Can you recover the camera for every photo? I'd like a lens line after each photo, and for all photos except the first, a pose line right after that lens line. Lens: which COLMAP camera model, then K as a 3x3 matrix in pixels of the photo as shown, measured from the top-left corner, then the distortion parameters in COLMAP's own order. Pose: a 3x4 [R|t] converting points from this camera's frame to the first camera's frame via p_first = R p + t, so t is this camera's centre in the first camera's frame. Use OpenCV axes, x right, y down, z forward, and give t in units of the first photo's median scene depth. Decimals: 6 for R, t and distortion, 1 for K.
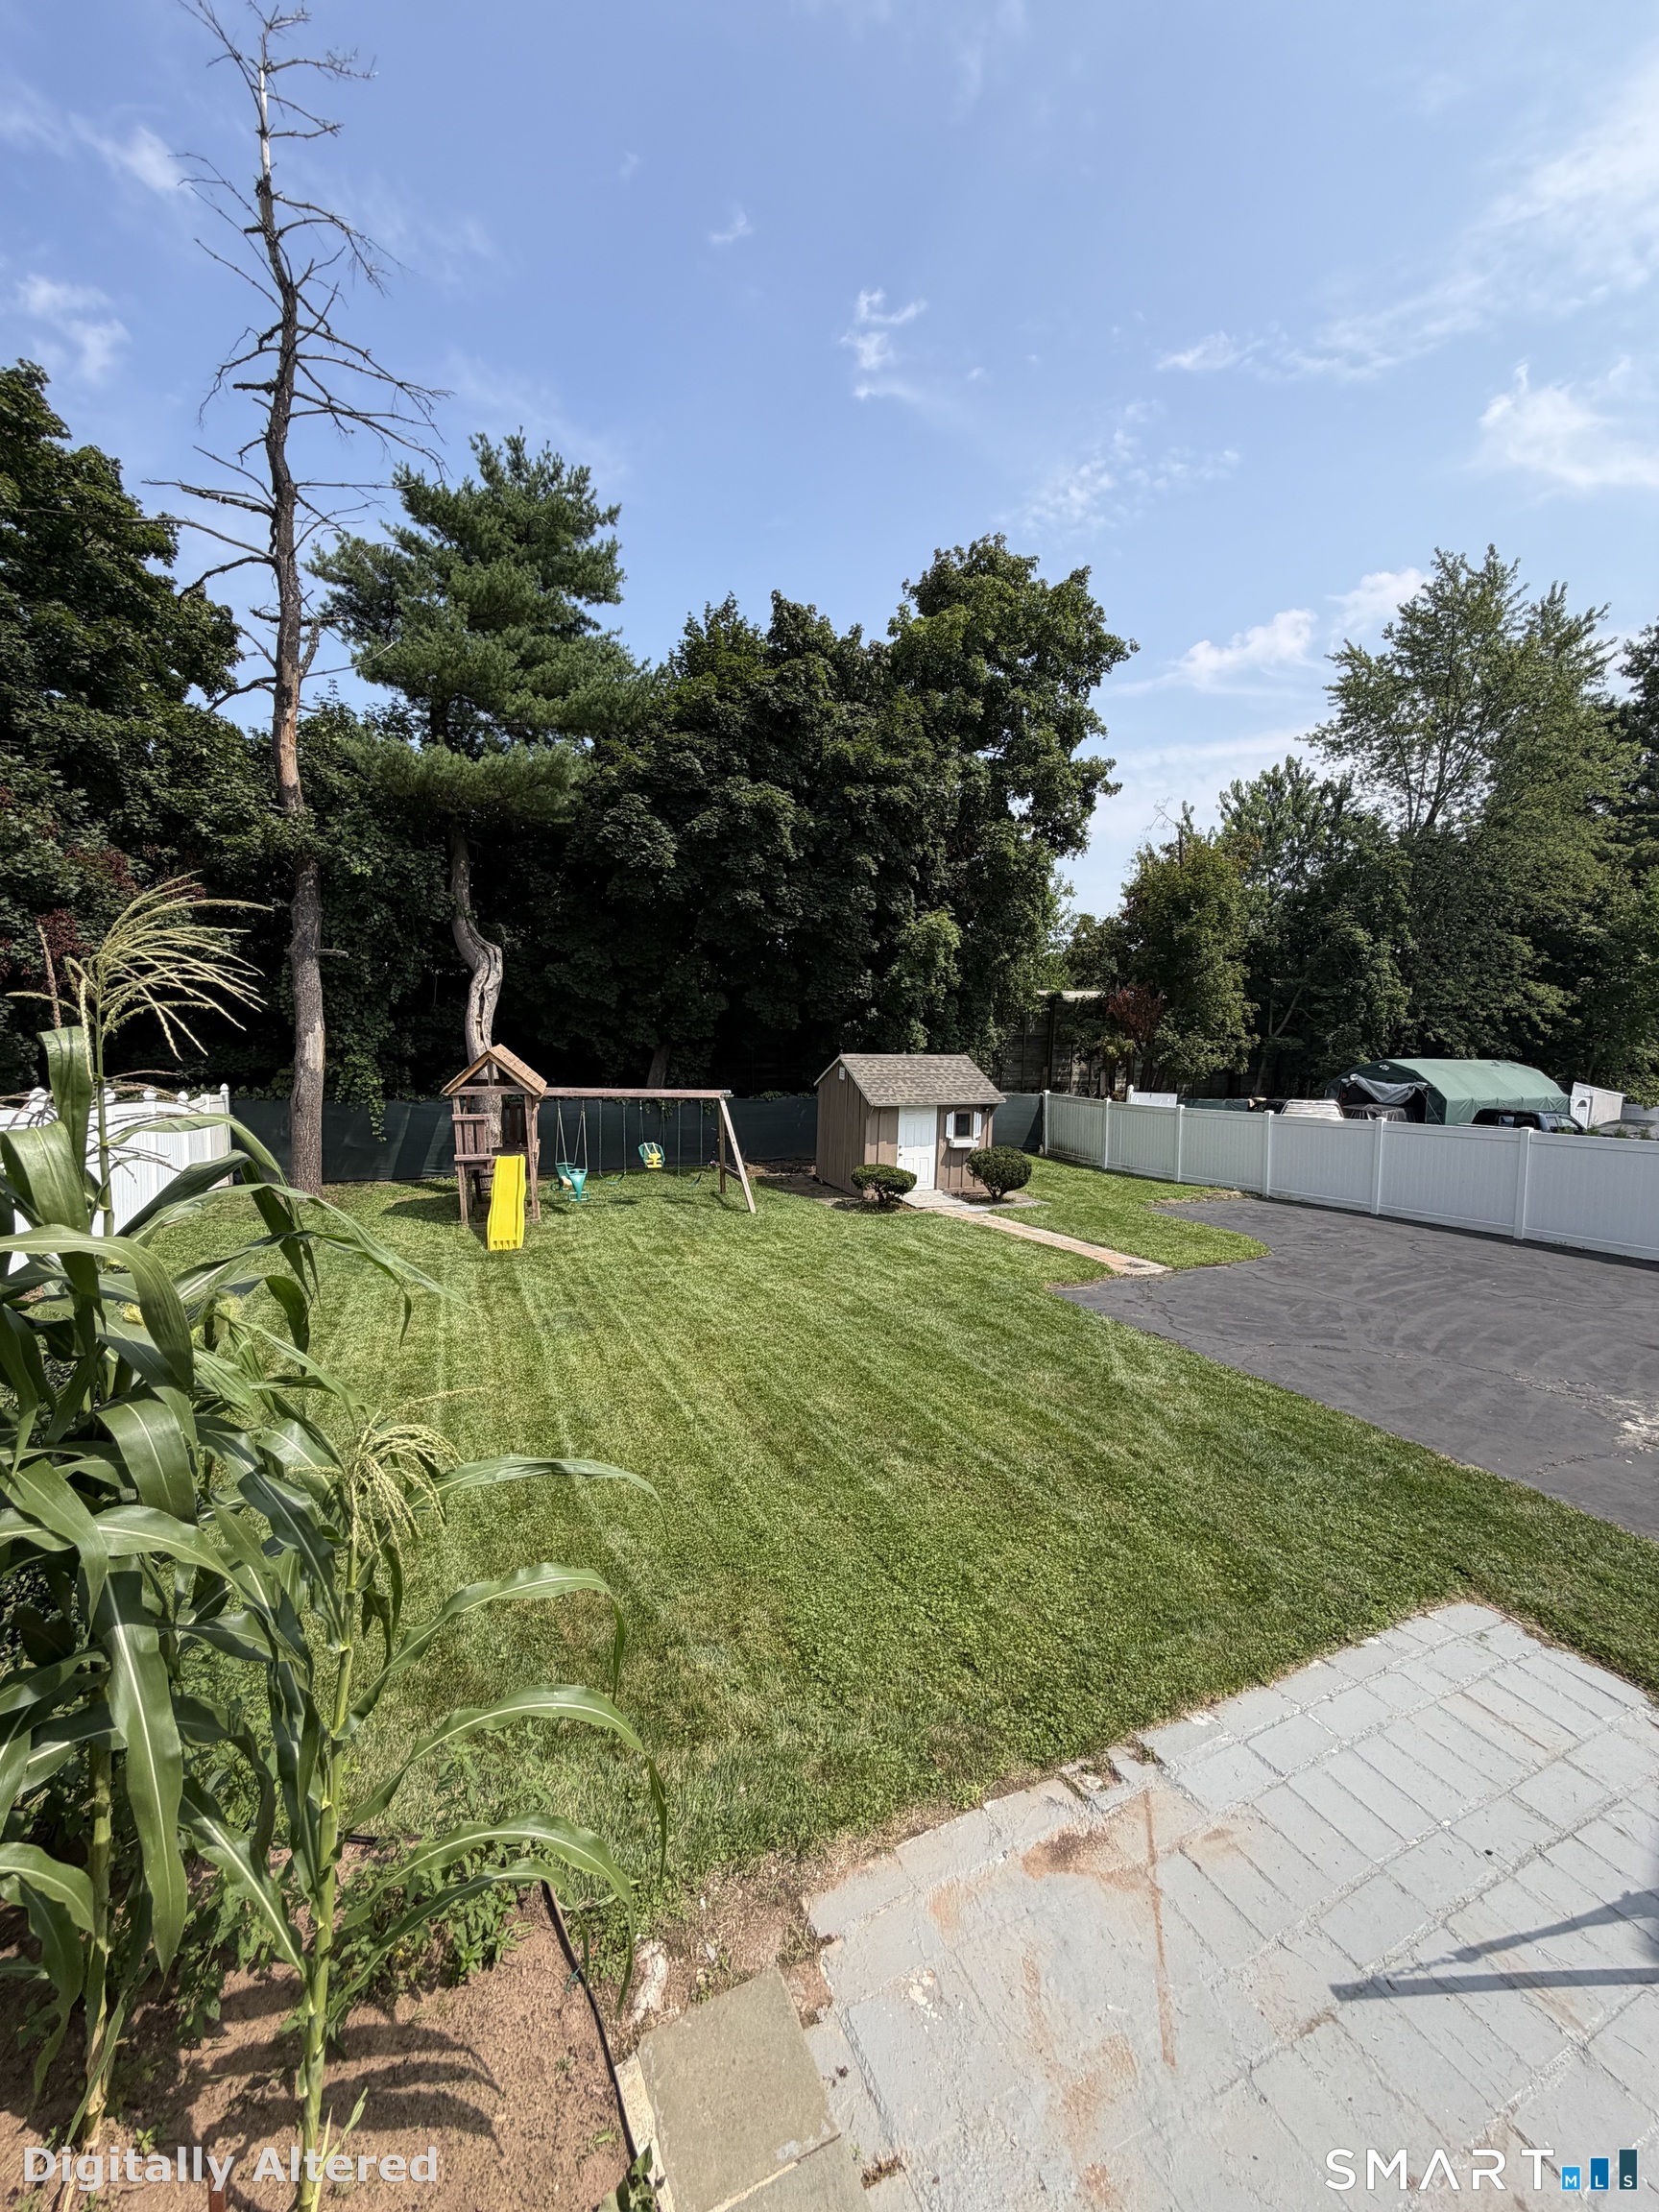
lens RADIAL K [[878.8, 0, 827.0], [0, 878.8, 1097.0], [0, 0, 1]] dist [-0.000135, -0.000508]
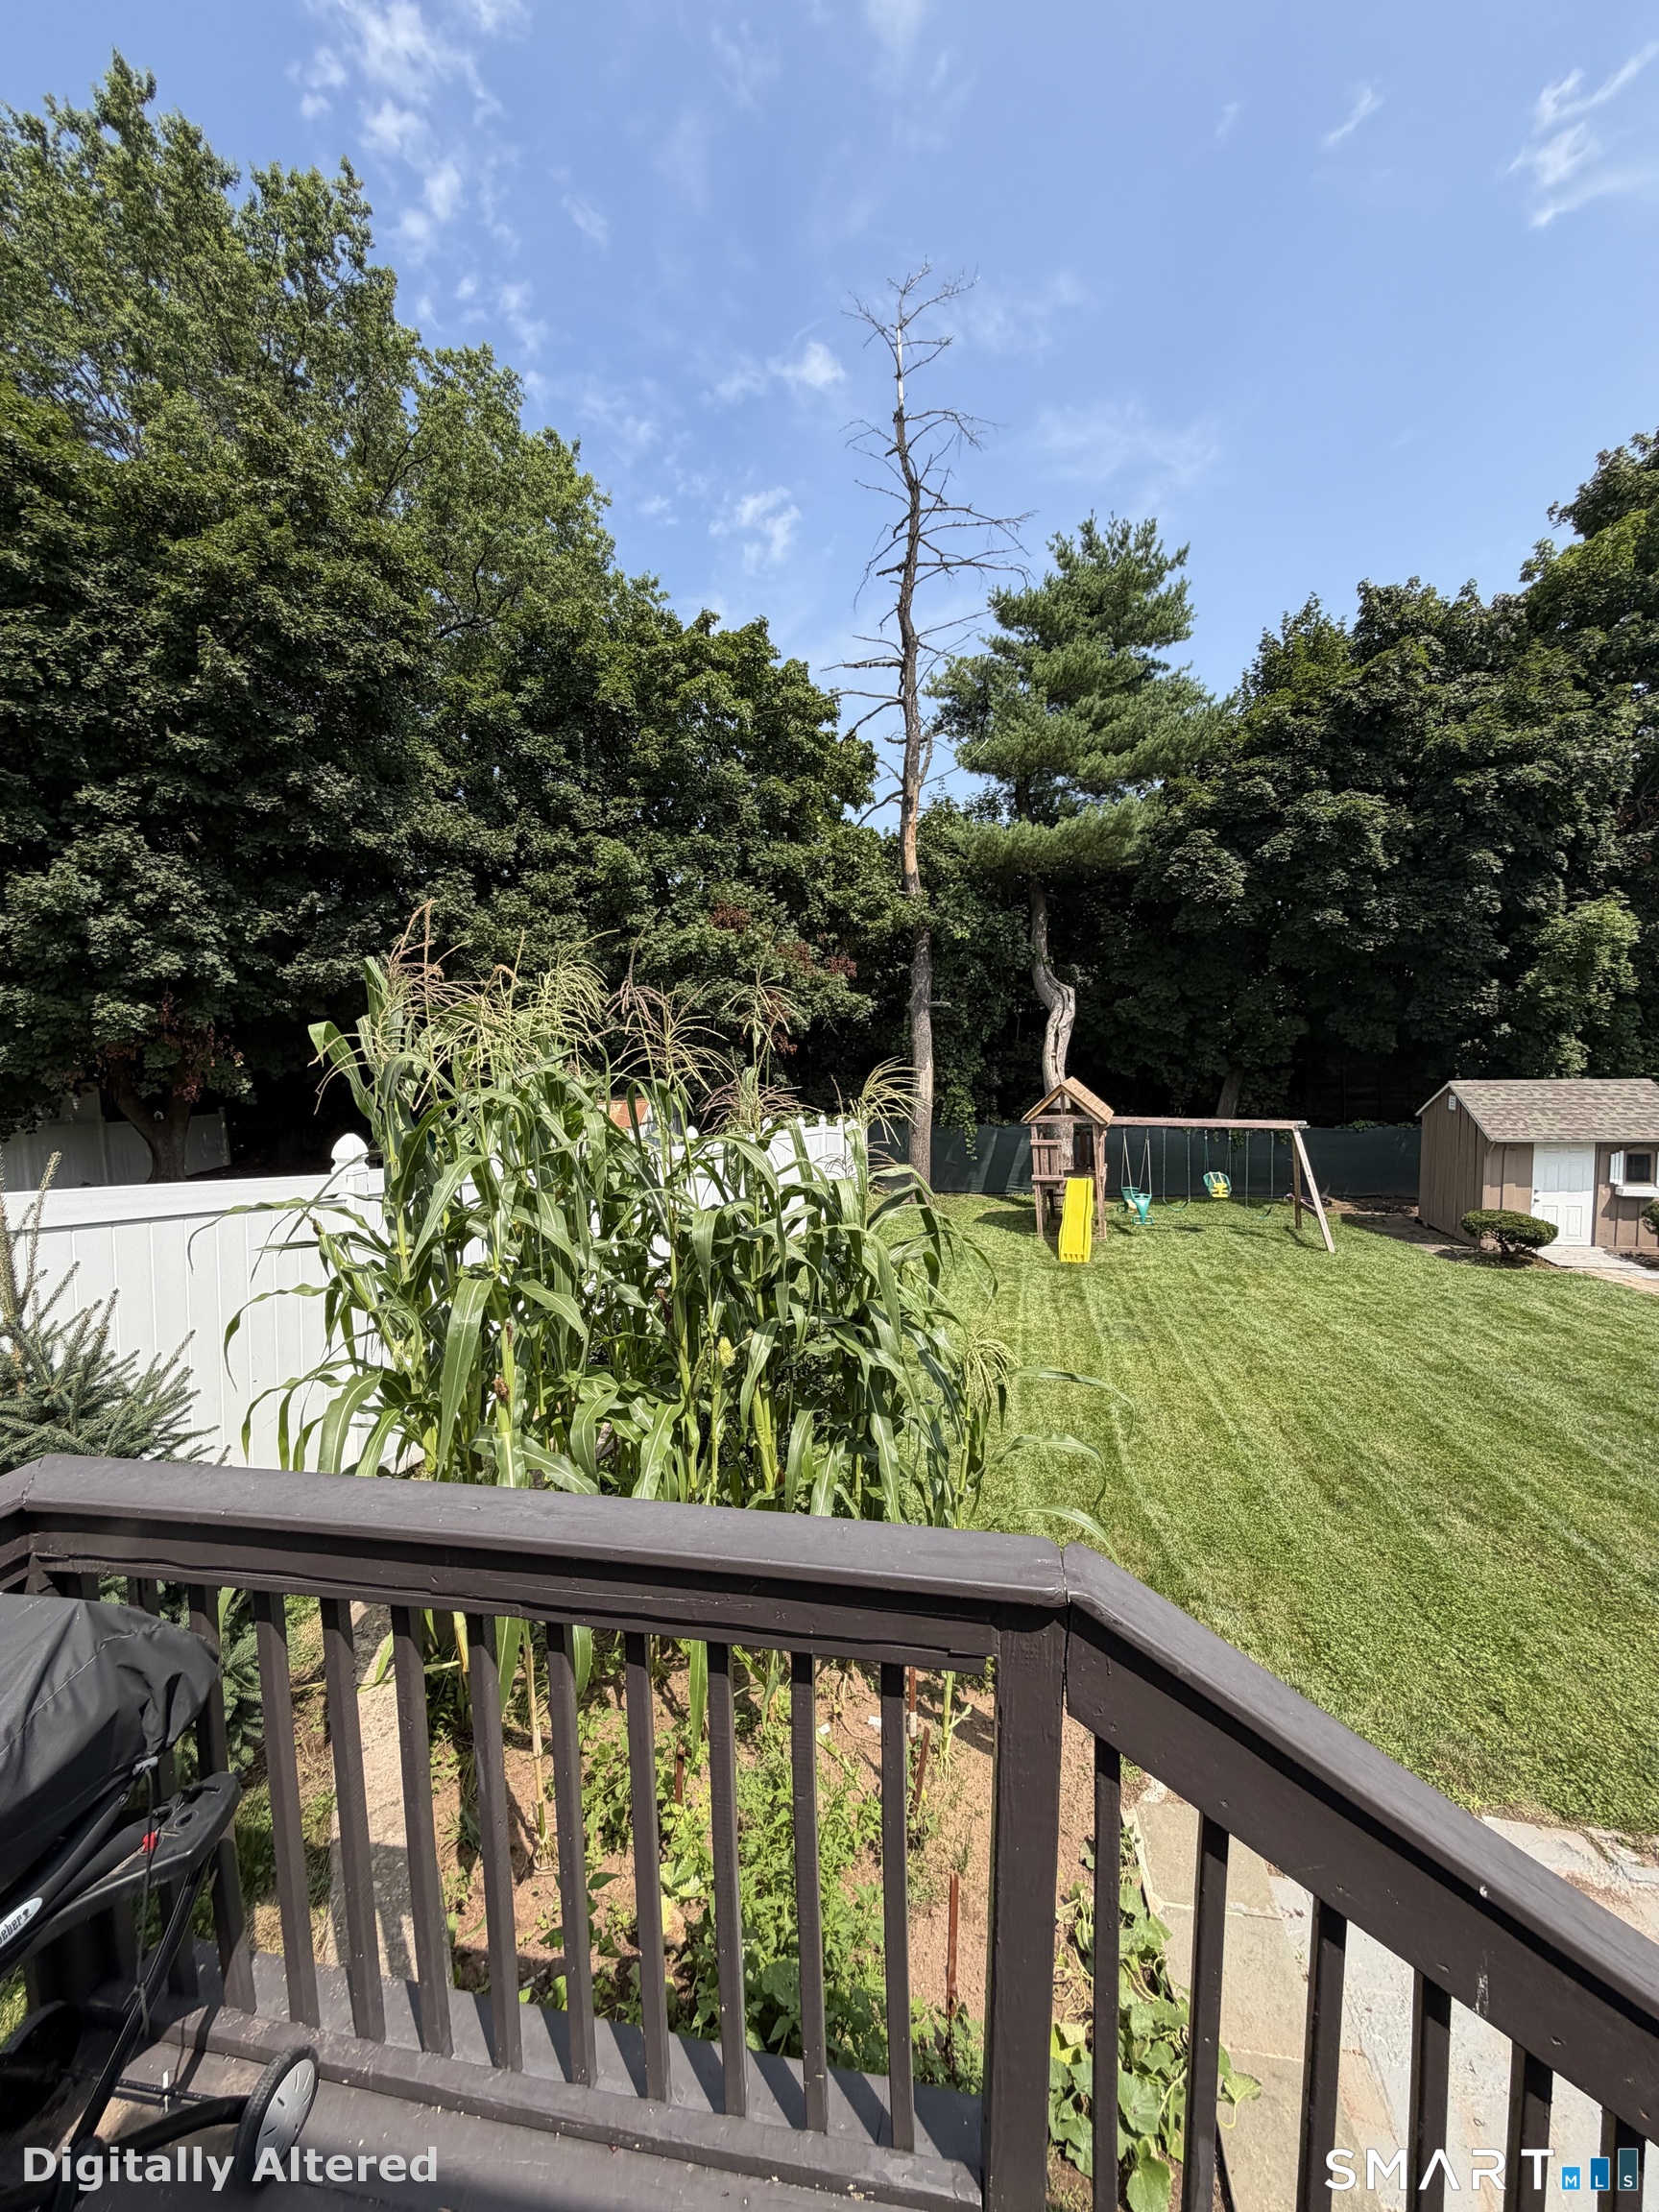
lens RADIAL K [[878.8, 0, 831.0], [0, 878.8, 1100.2], [0, 0, 1]] dist [-0.000135, -0.000508]
pose [[0.808257, -0.000371, -0.588829, 0.034321], [-0.010871, 0.999820, -0.015552, -0.009342], [0.588729, 0.018971, 0.808108, -0.073063]]
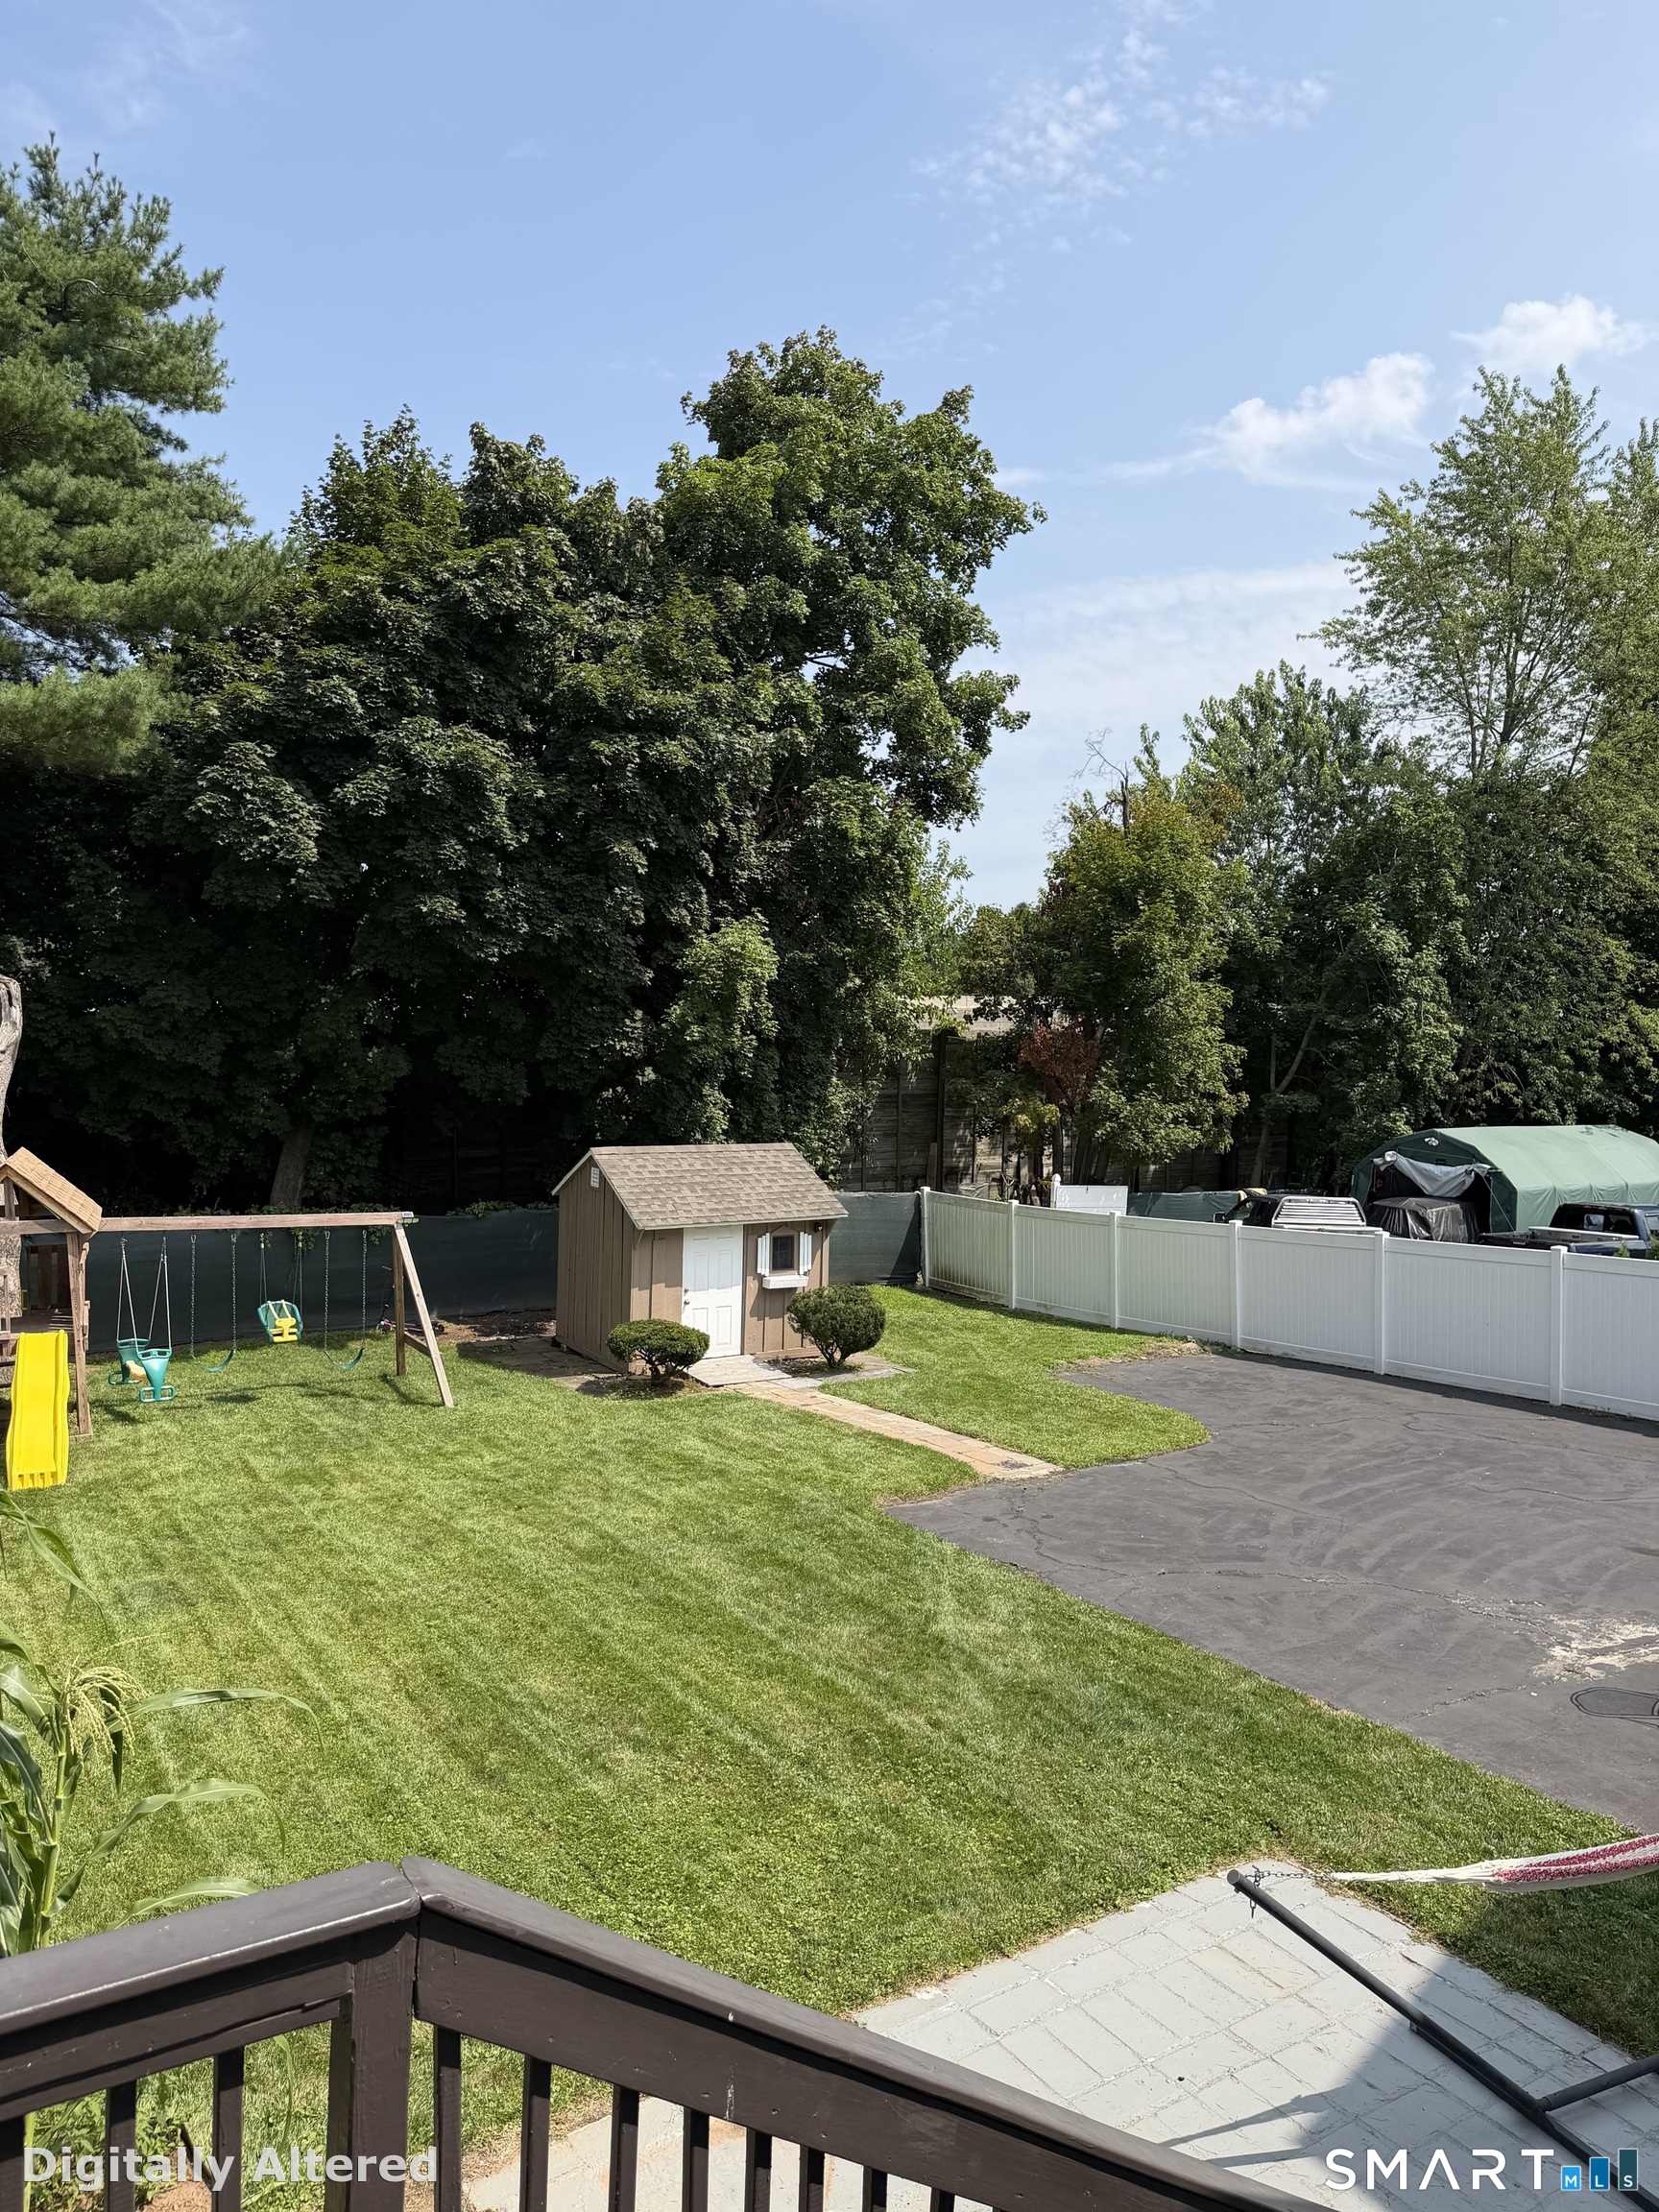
lens RADIAL K [[1545.5, 0, 814.2], [0, 1545.5, 1095.8], [0, 0, 1]] dist [0.069981, -0.081625]
pose [[0.990466, -0.012389, 0.137201, 0.023805], [0.018987, 0.998720, -0.046886, -0.031914], [-0.136445, 0.049044, 0.989433, -0.143124]]
